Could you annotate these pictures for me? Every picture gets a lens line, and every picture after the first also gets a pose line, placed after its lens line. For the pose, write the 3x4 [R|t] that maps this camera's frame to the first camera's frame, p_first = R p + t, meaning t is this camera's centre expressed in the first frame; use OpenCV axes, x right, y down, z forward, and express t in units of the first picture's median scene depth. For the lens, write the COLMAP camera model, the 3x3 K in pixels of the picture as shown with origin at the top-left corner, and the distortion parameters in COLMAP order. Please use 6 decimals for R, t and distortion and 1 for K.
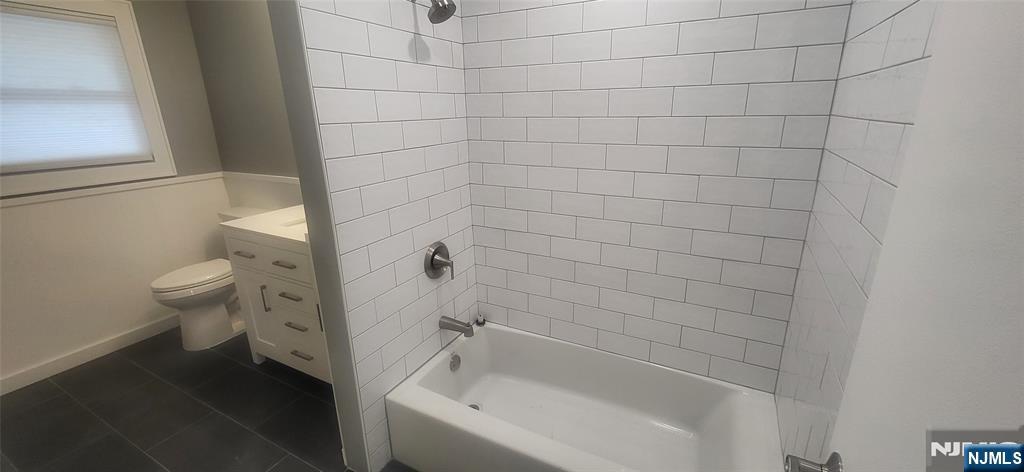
lens RADIAL K [[414.5, 0, 512.0], [0, 414.5, 236.0], [0, 0, 1]] dist [0.008582, -0.000056]
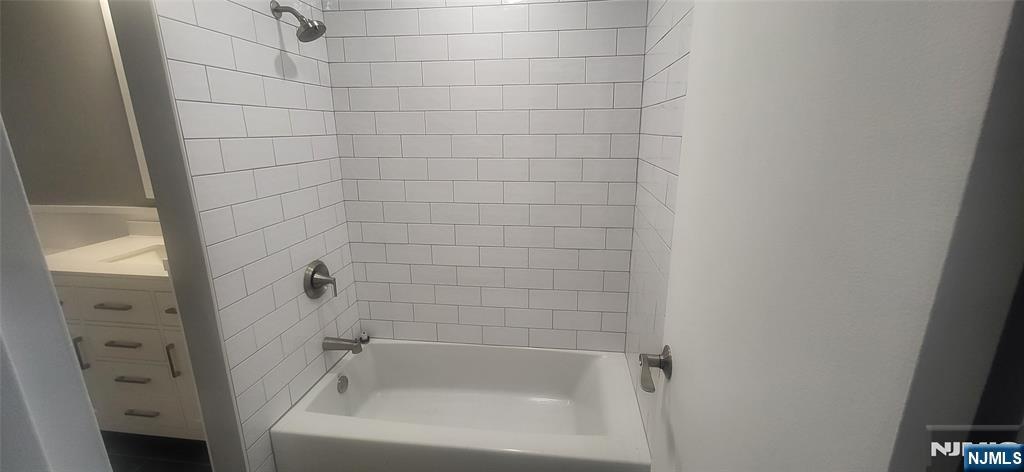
lens RADIAL K [[414.5, 0, 512.0], [0, 414.5, 236.0], [0, 0, 1]] dist [0.008582, -0.000056]
pose [[0.940946, -0.075583, 0.330012, -0.064821], [0.091522, 0.995256, -0.033007, 0.032221], [-0.325952, 0.061261, 0.943399, -0.077697]]
